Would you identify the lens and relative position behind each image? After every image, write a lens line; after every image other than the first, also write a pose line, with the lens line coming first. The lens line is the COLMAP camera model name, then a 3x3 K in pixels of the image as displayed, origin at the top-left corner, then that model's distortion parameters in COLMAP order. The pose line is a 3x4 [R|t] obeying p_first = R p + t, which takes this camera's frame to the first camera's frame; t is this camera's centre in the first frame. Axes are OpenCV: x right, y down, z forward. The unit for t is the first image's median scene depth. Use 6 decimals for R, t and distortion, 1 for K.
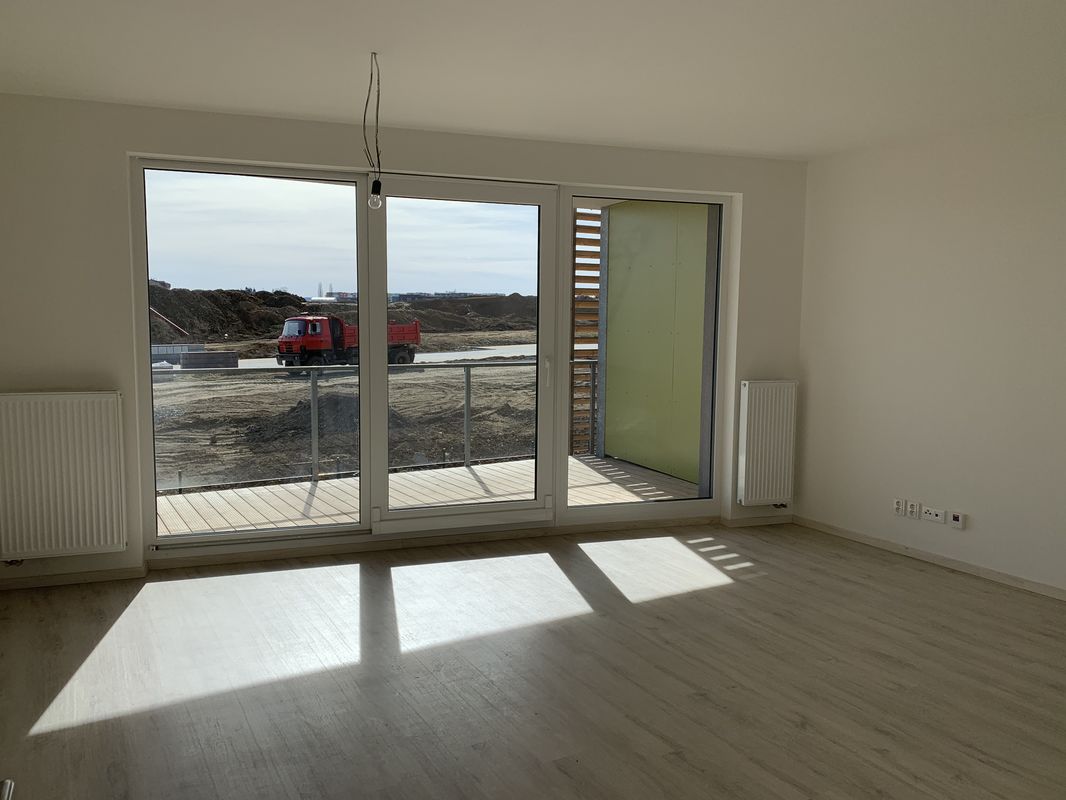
lens RADIAL K [[825.0, 0, 545.5], [0, 825.0, 396.2], [0, 0, 1]] dist [0.001971, -0.001167]
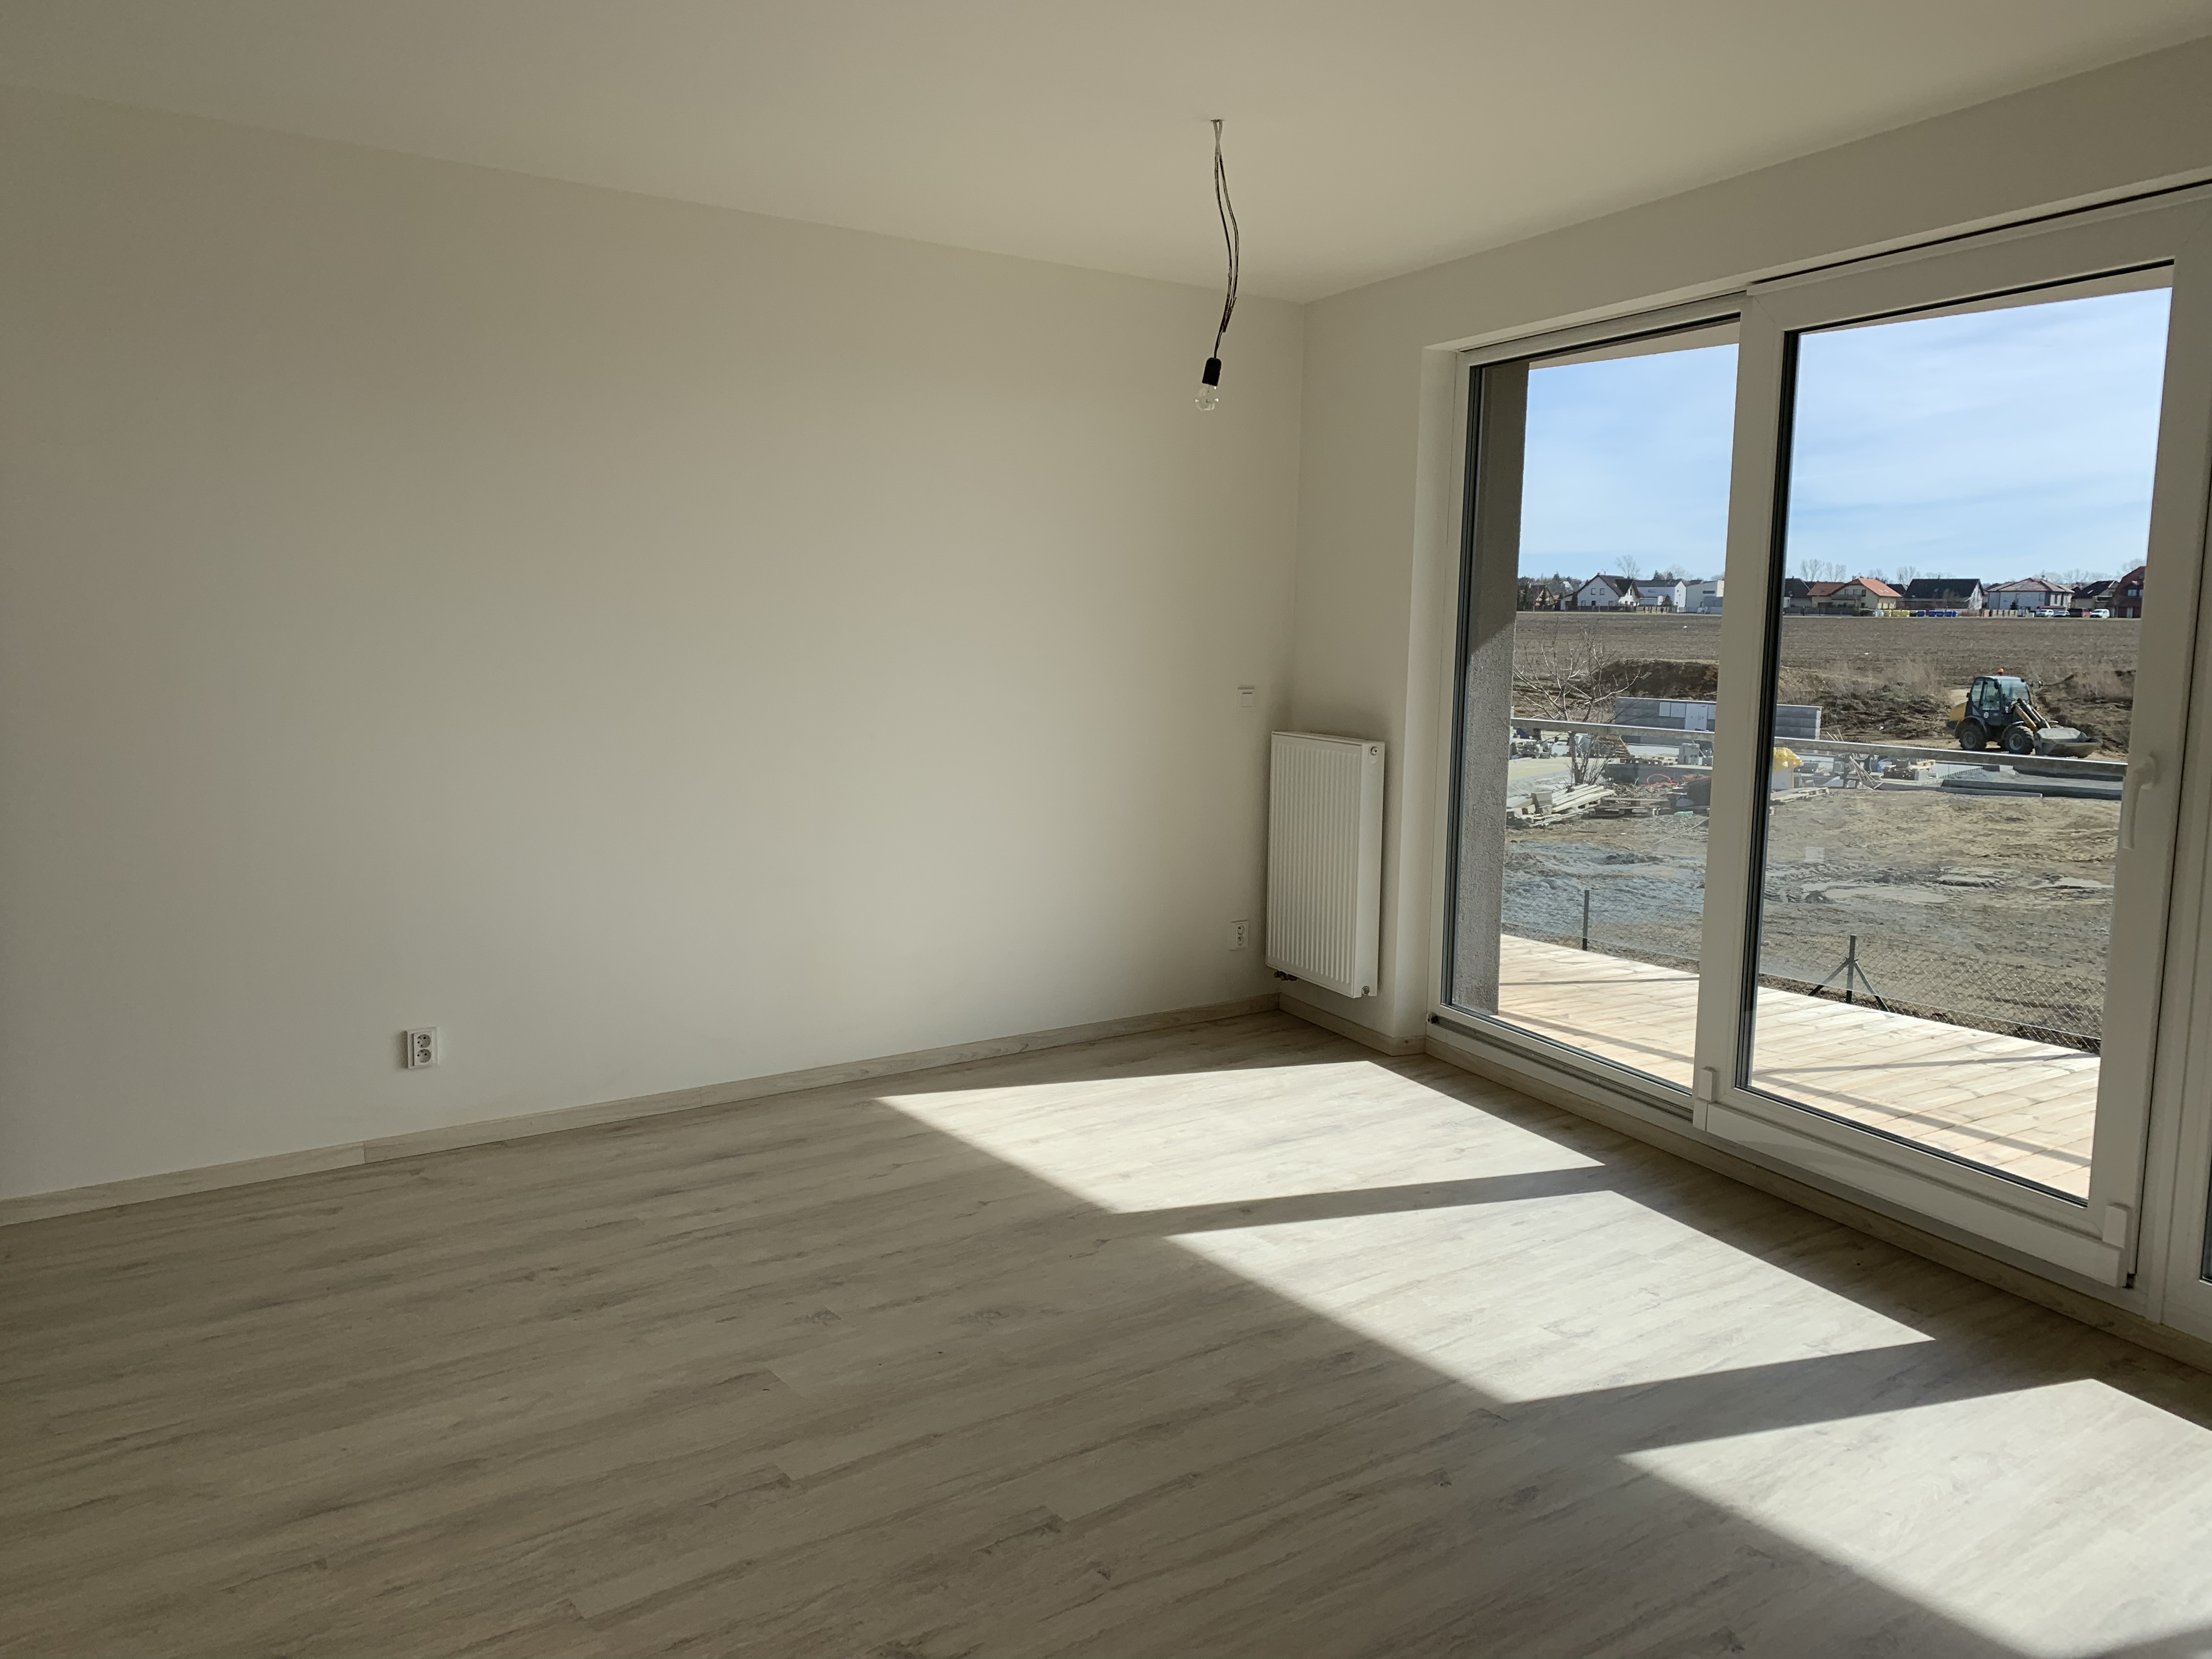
lens RADIAL K [[1711.9, 0, 1131.9], [0, 1711.9, 821.5], [0, 0, 1]] dist [0.001971, -0.001167]
pose [[0.113804, 0.117143, -0.986573, 0.681599], [-0.125071, 0.986814, 0.102744, -0.052076], [0.985599, 0.111699, 0.126955, 0.613178]]
